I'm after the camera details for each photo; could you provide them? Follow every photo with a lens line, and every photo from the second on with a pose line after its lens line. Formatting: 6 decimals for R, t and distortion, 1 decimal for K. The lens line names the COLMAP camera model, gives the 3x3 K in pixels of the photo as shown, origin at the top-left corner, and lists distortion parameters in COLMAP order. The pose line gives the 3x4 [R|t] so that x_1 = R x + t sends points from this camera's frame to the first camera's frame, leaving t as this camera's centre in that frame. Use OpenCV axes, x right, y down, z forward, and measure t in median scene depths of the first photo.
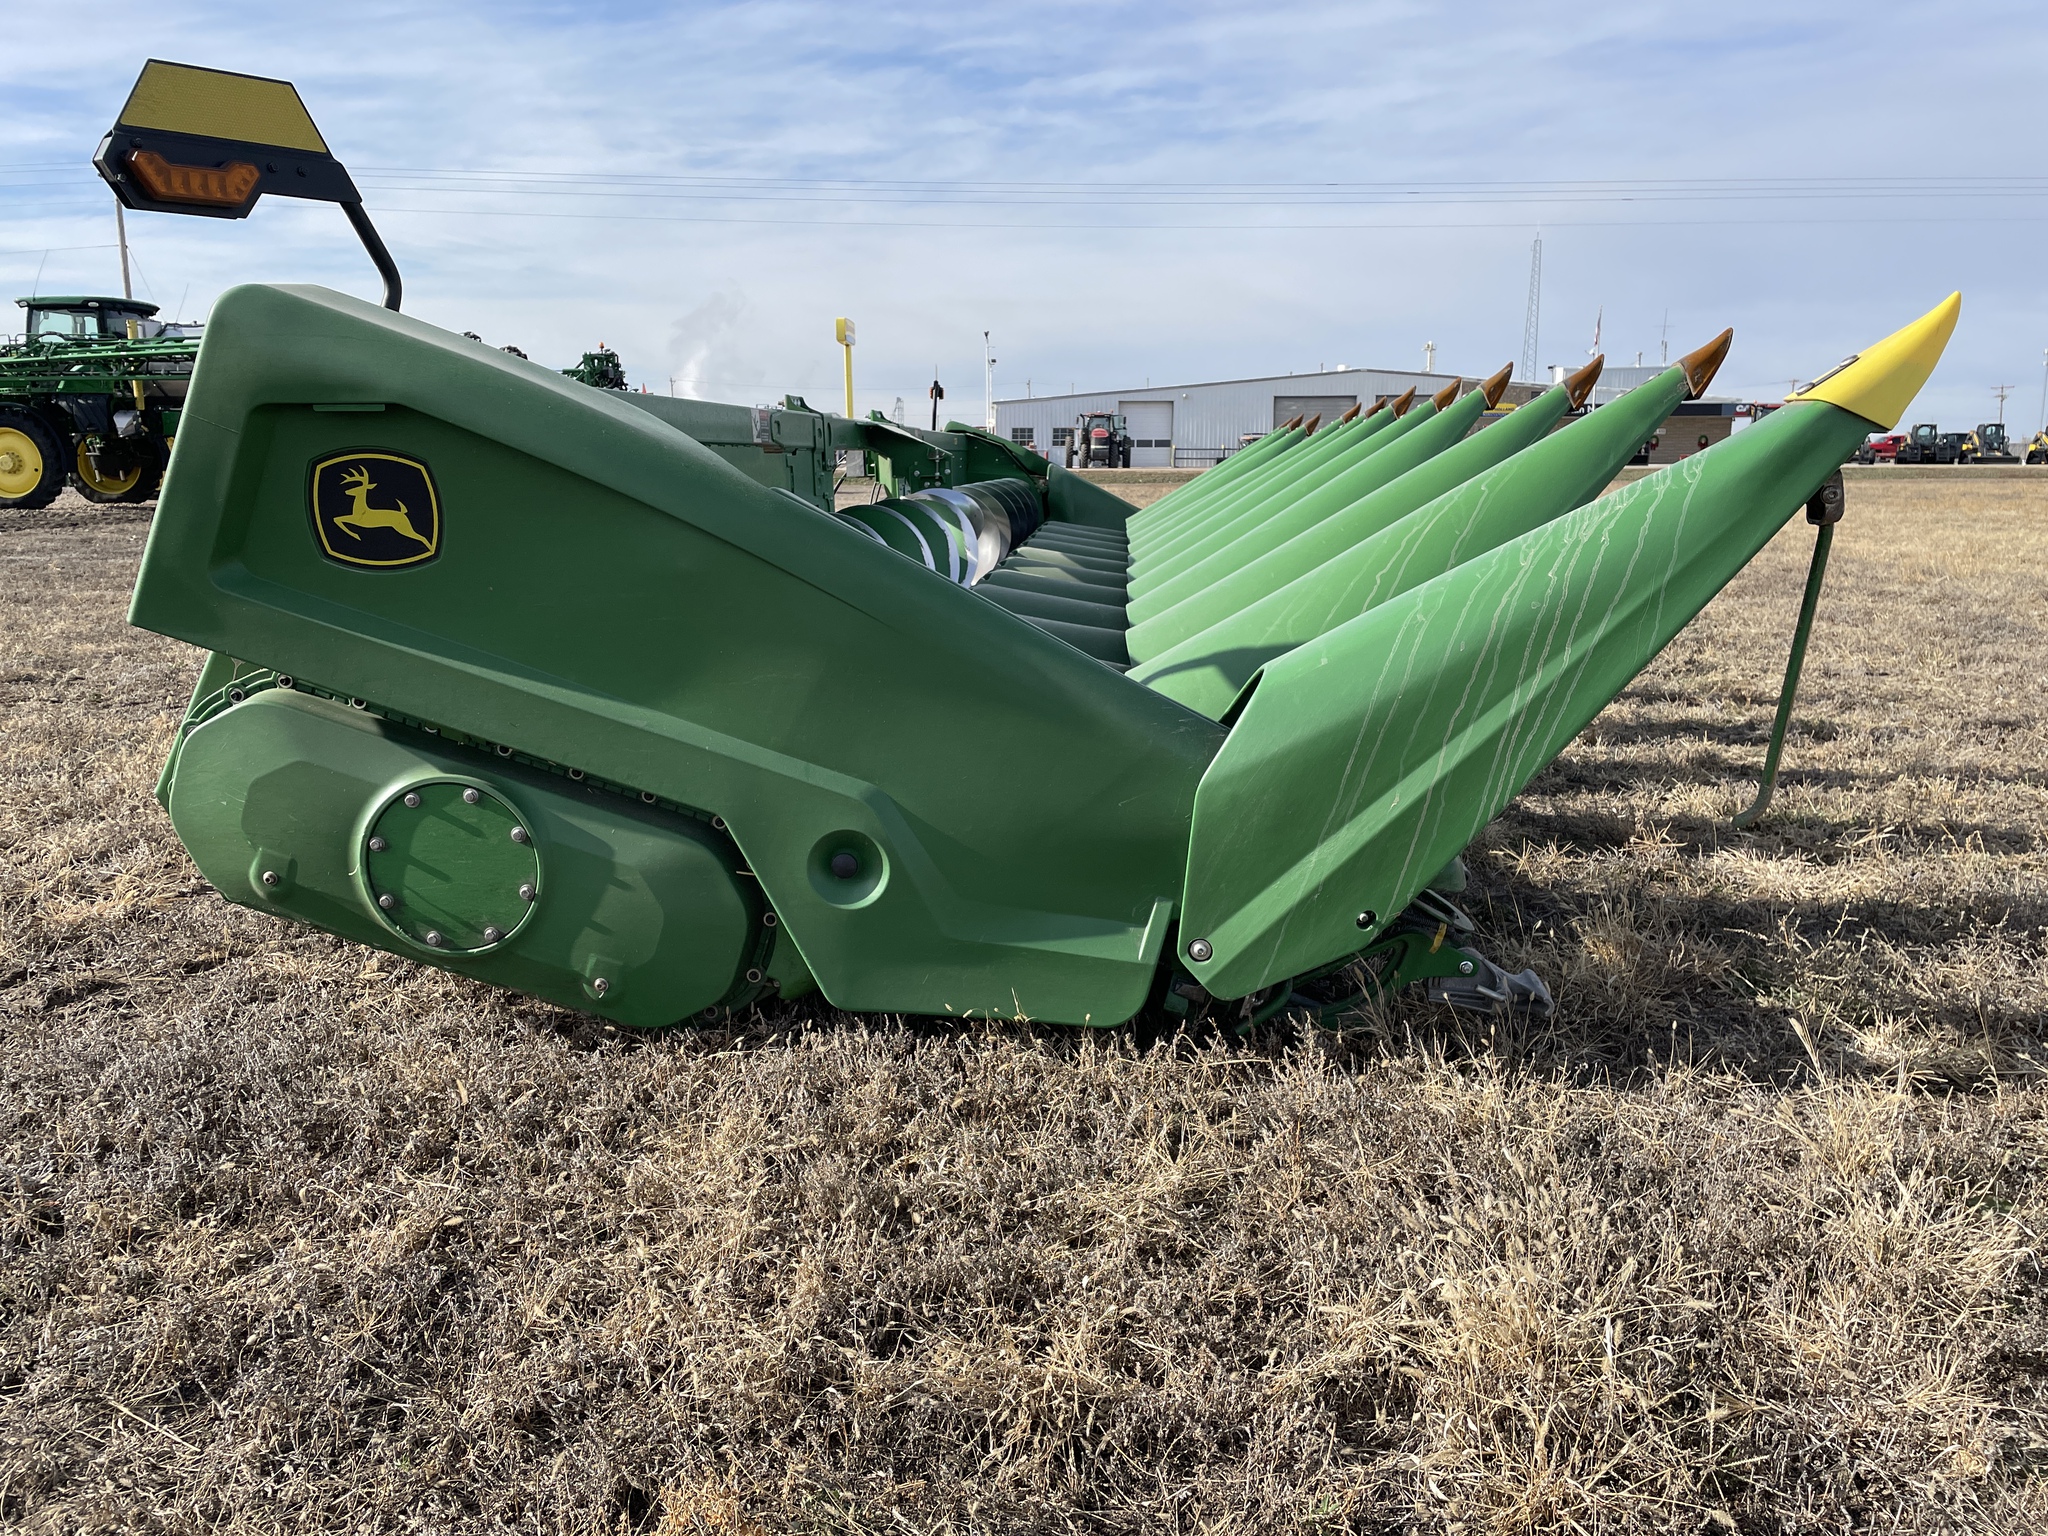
lens RADIAL K [[1529.6, 0, 1027.5], [0, 1529.6, 779.5], [0, 0, 1]] dist [0.085718, -0.104286]
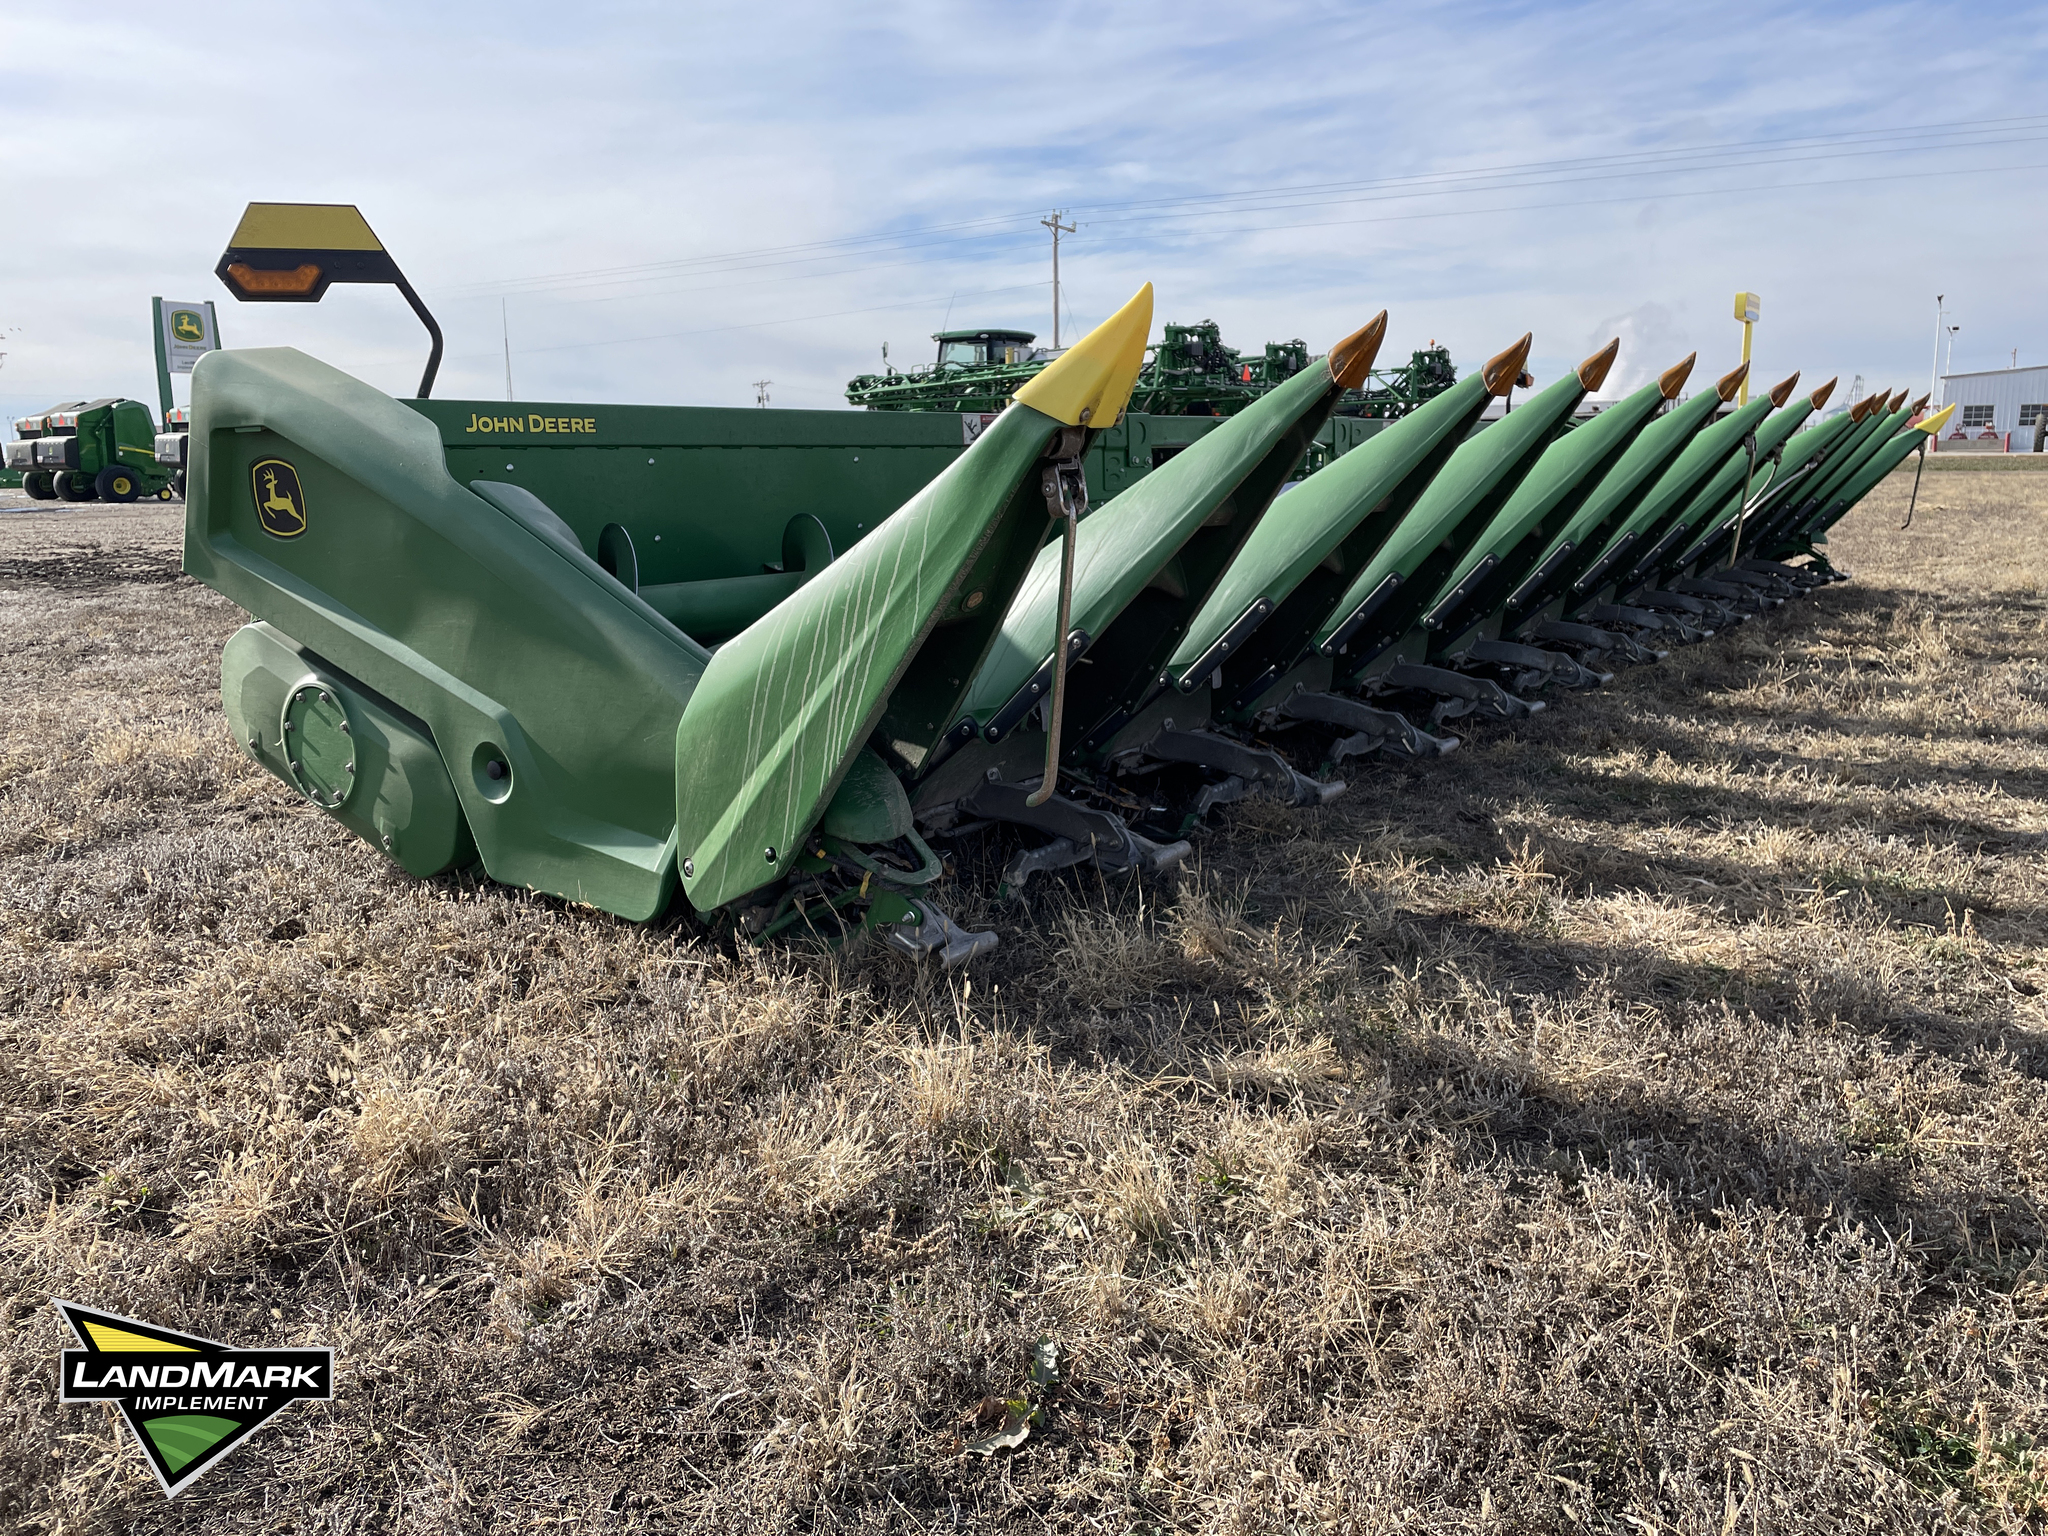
lens RADIAL K [[1529.6, 0, 1027.5], [0, 1529.6, 779.5], [0, 0, 1]] dist [0.085718, -0.104286]
pose [[0.846443, 0.095169, -0.523906, 0.945333], [-0.093780, 0.995163, 0.029259, -0.016441], [0.524157, 0.024366, 0.851273, 0.115088]]
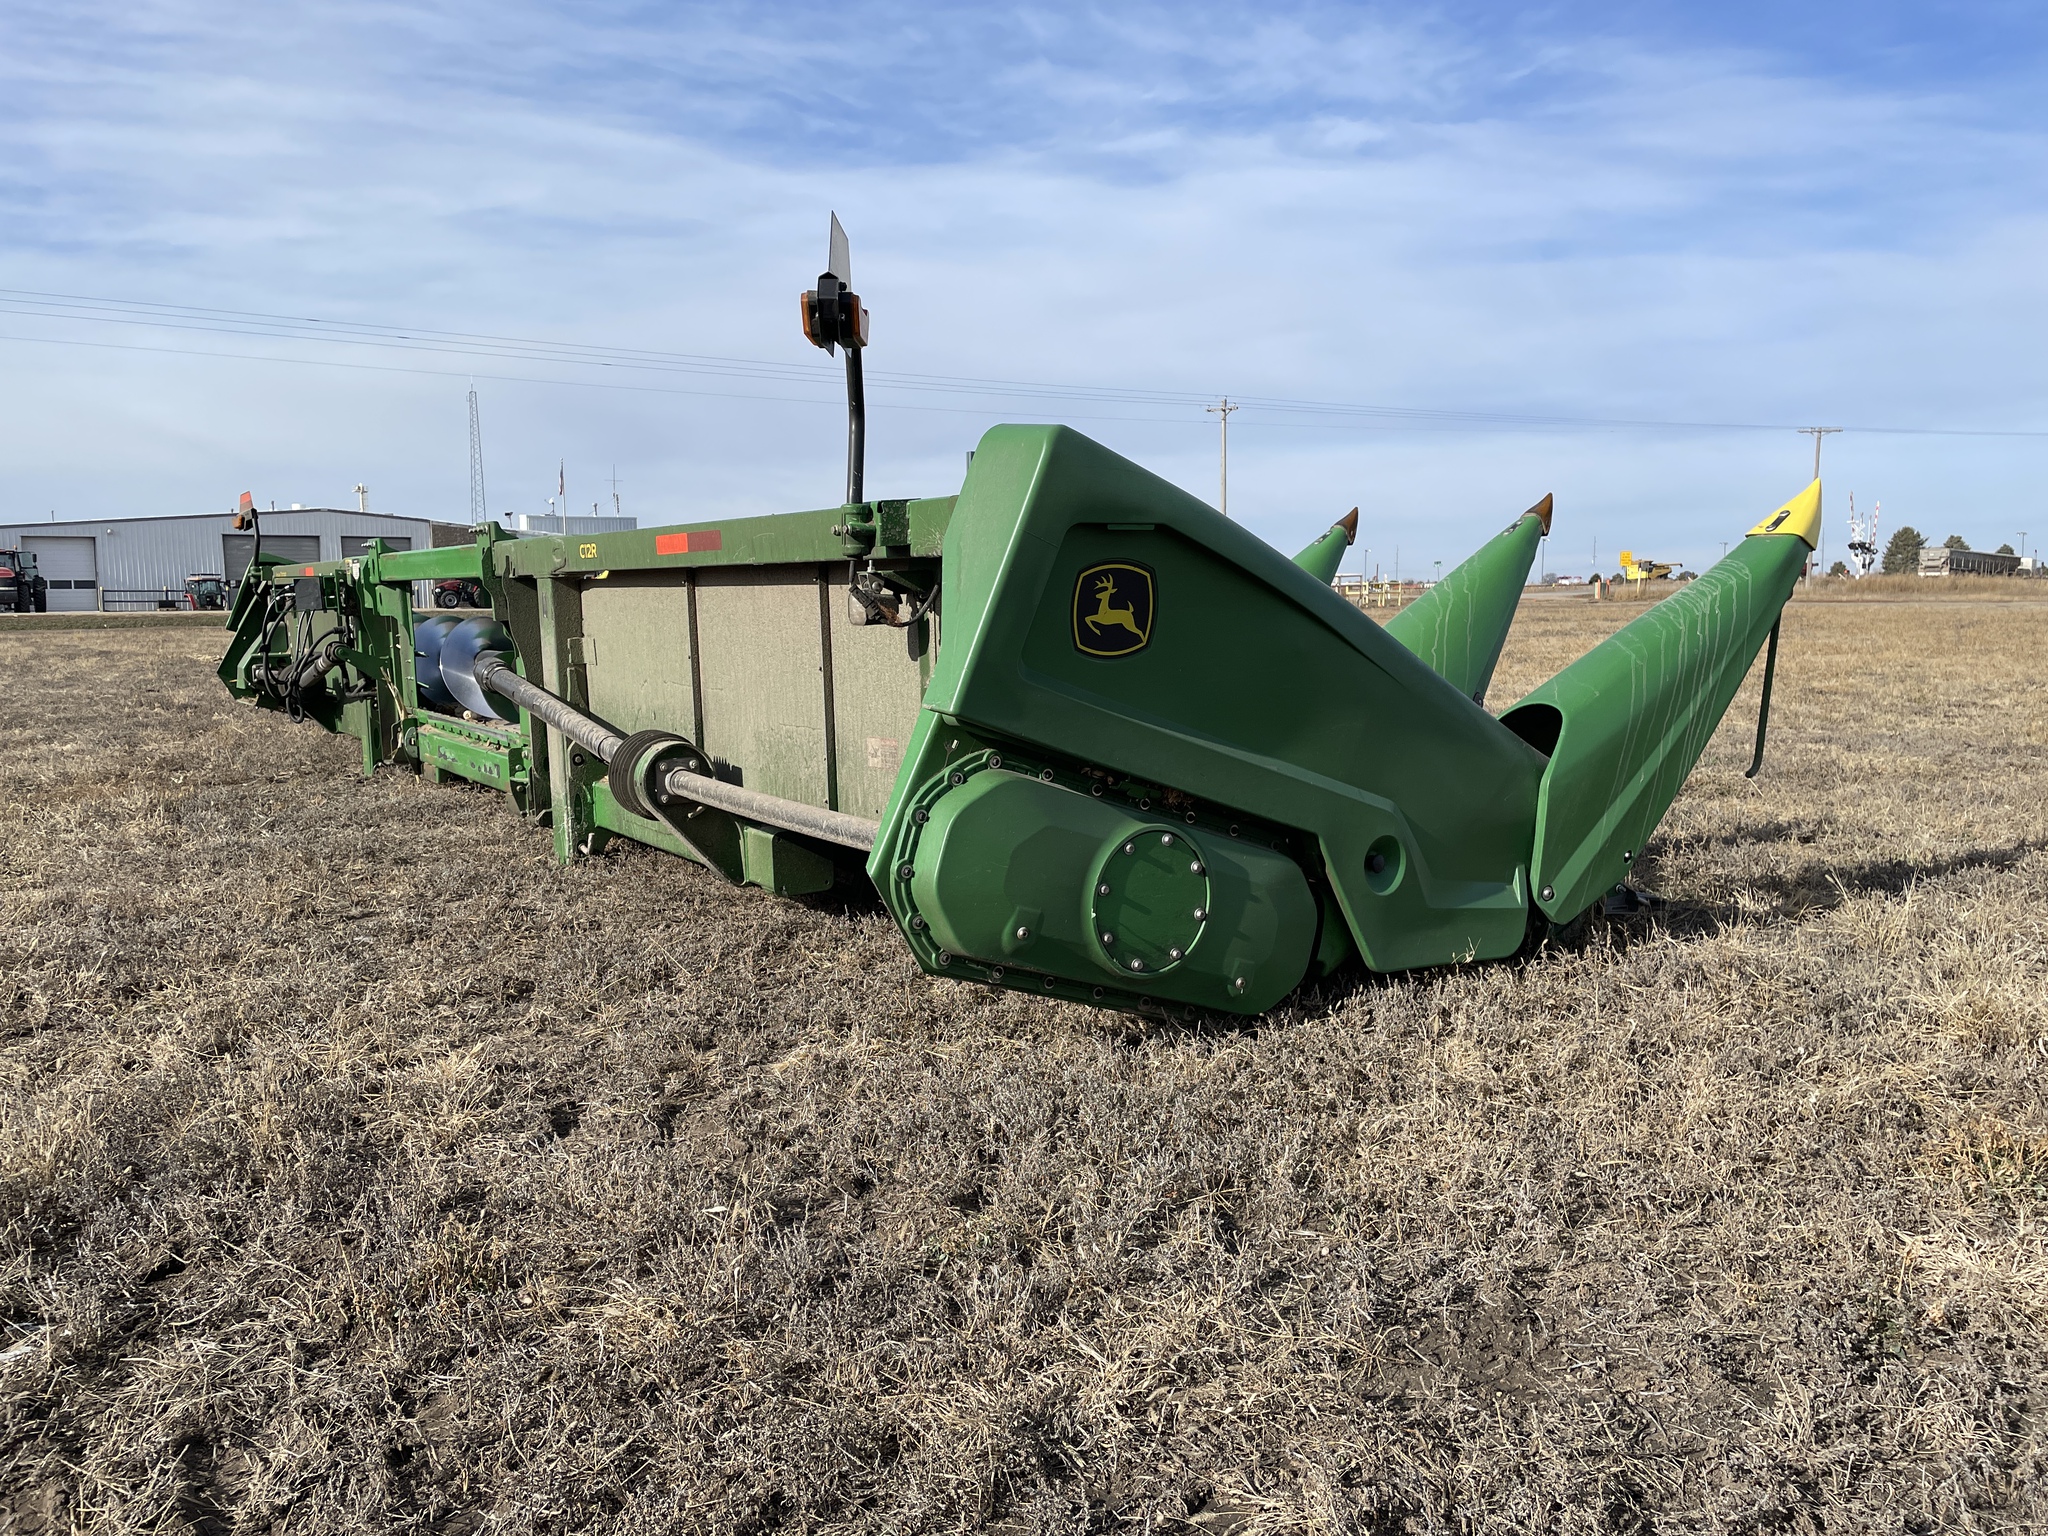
lens RADIAL K [[1529.6, 0, 1027.5], [0, 1529.6, 779.5], [0, 0, 1]] dist [0.085718, -0.104286]
pose [[0.796334, -0.078287, 0.599770, -1.158710], [0.132167, 0.990148, -0.046239, 0.004582], [-0.590241, 0.116091, 0.798836, 0.089614]]
